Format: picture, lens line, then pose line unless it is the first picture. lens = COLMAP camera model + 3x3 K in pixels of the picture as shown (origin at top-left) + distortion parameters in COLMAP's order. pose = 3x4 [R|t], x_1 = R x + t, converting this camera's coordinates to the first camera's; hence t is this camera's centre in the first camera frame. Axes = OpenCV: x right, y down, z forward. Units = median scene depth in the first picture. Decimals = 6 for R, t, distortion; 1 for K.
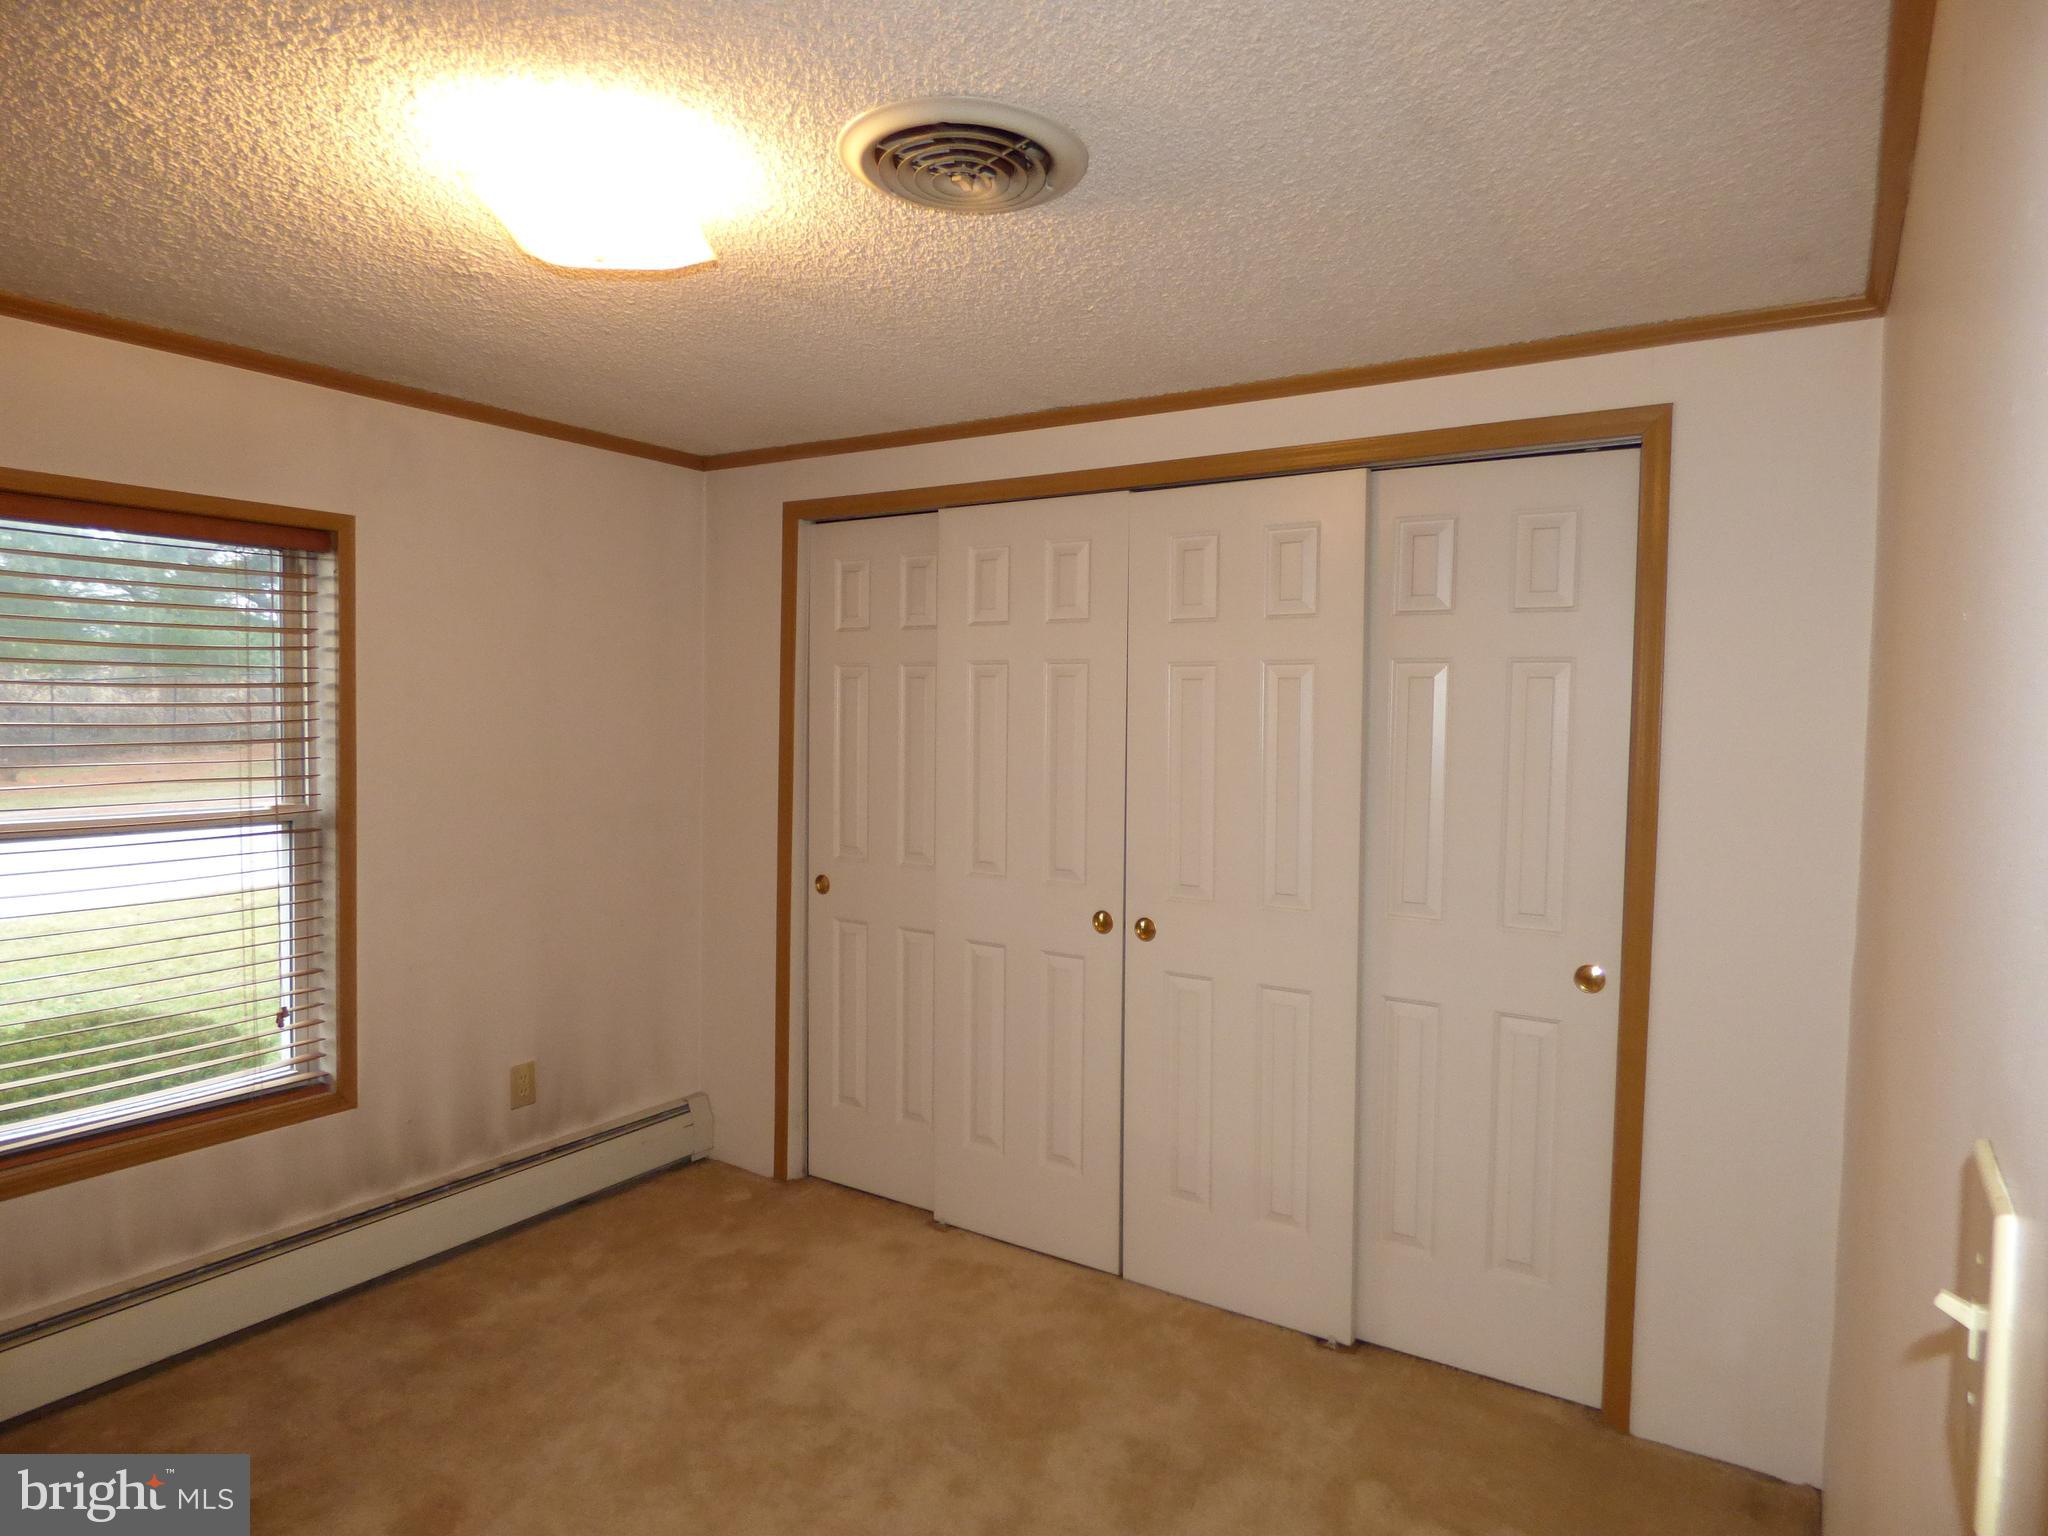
lens RADIAL K [[1212.4, 0, 1020.2], [0, 1212.4, 770.1], [0, 0, 1]] dist [-0.006057, -0.002374]
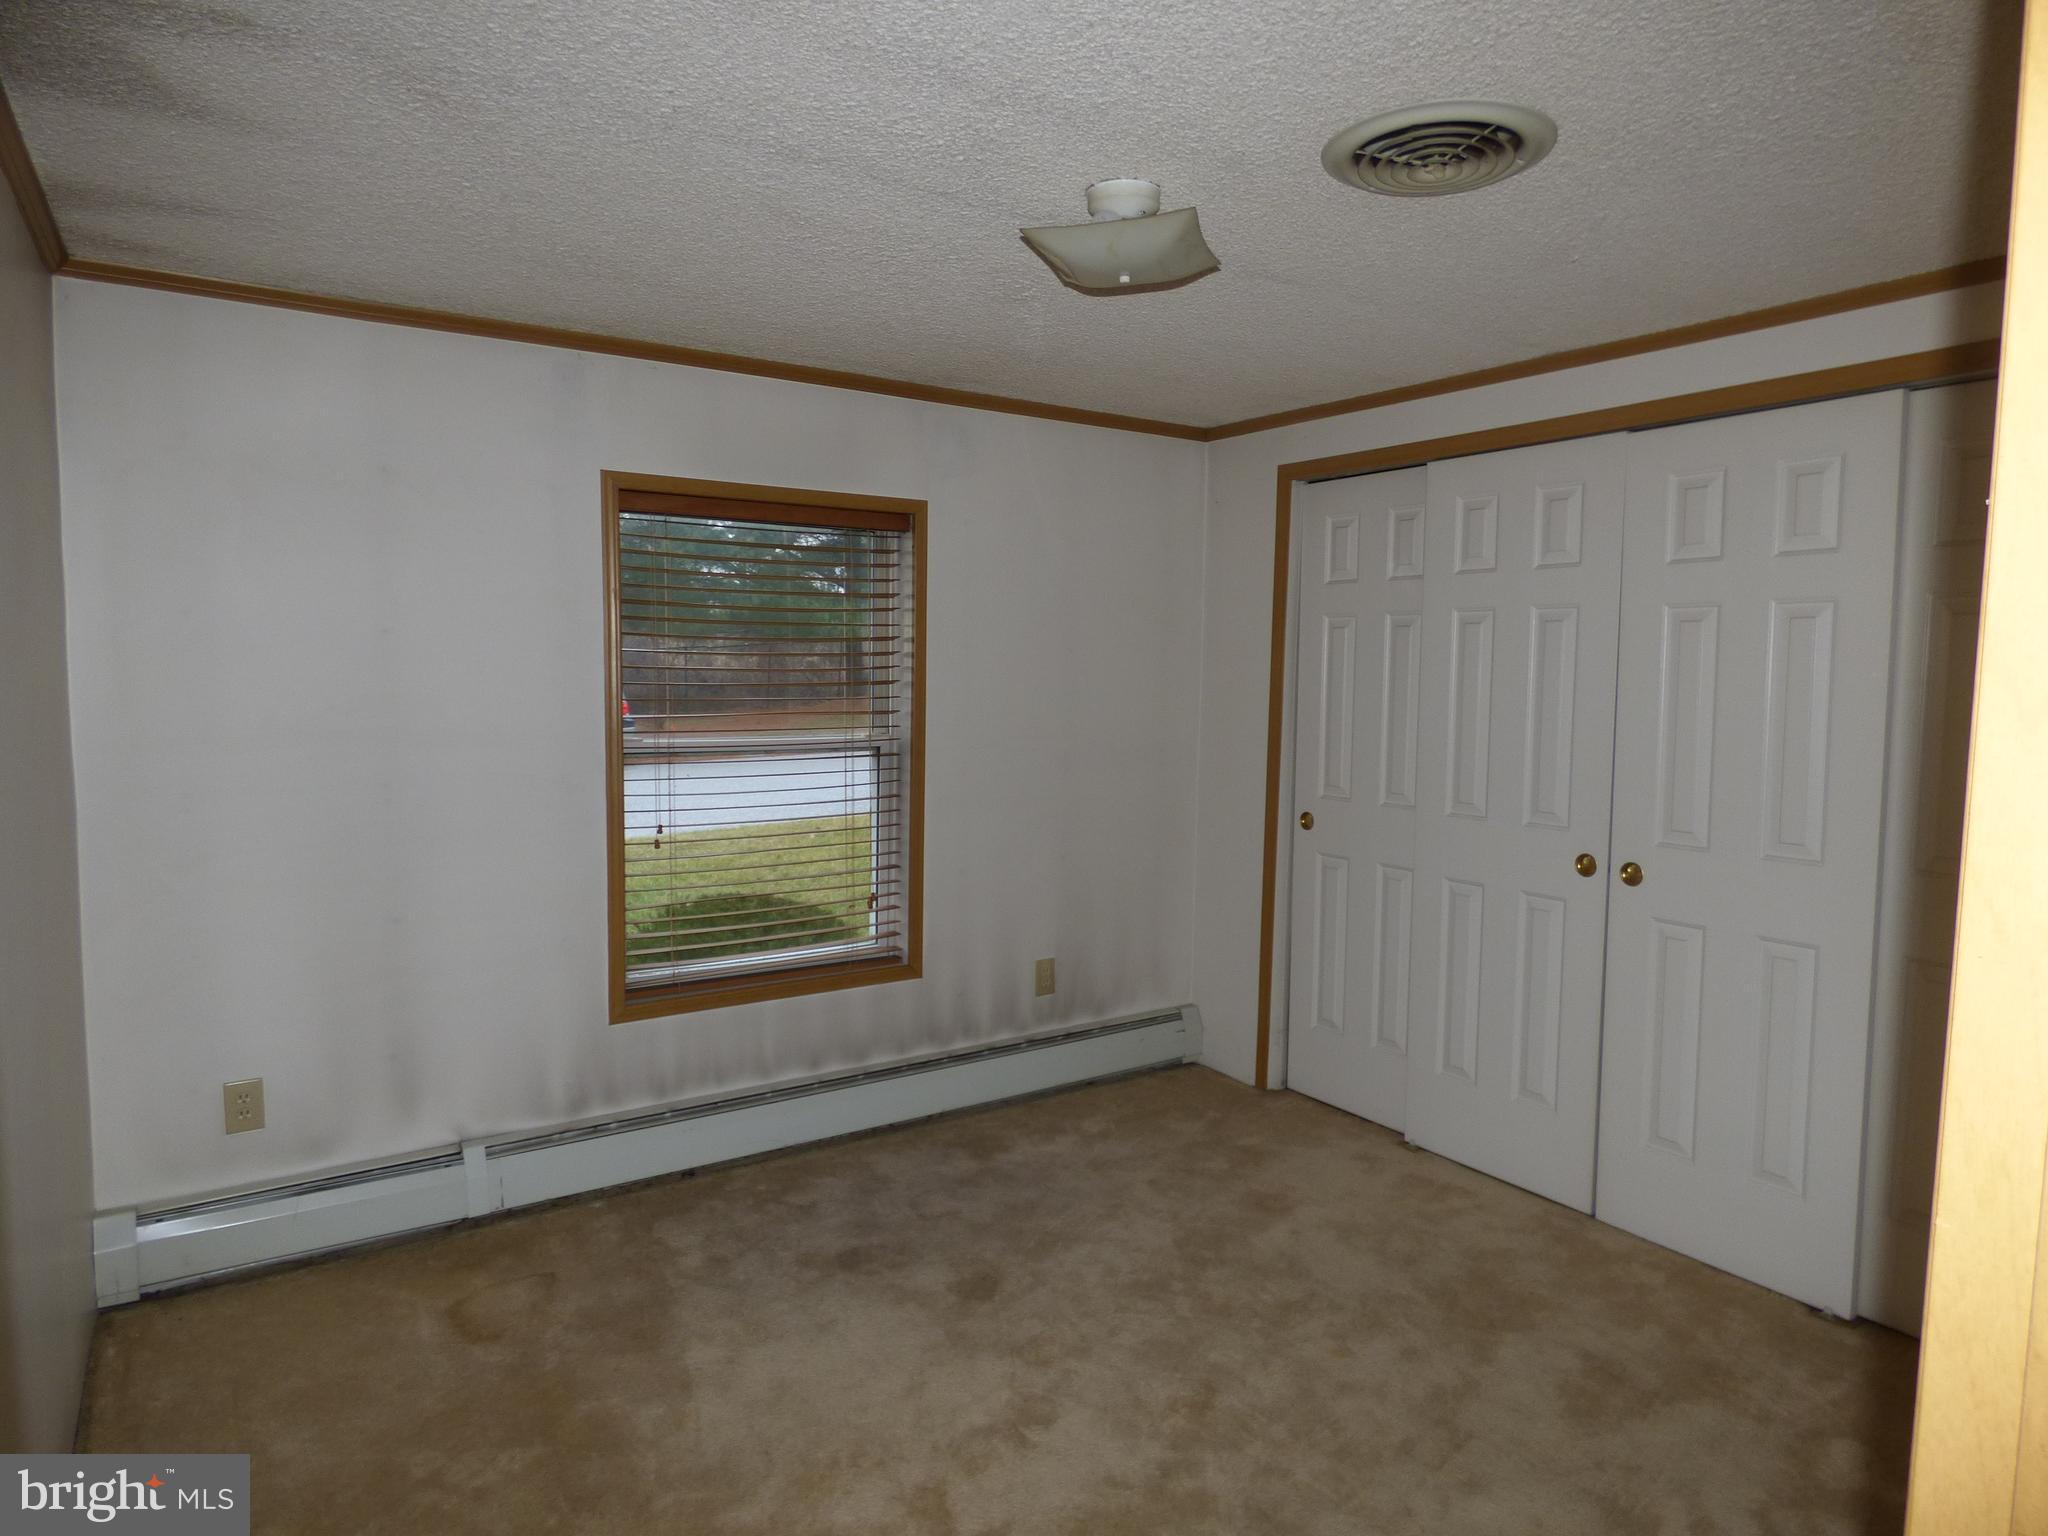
lens RADIAL K [[1223.0, 0, 1017.5], [0, 1223.0, 765.2], [0, 0, 1]] dist [-0.007859, -0.003107]
pose [[0.918315, 0.027274, -0.394909, 0.034283], [-0.017138, 0.999428, 0.029170, 0.021772], [0.395479, -0.020019, 0.918257, -0.116794]]
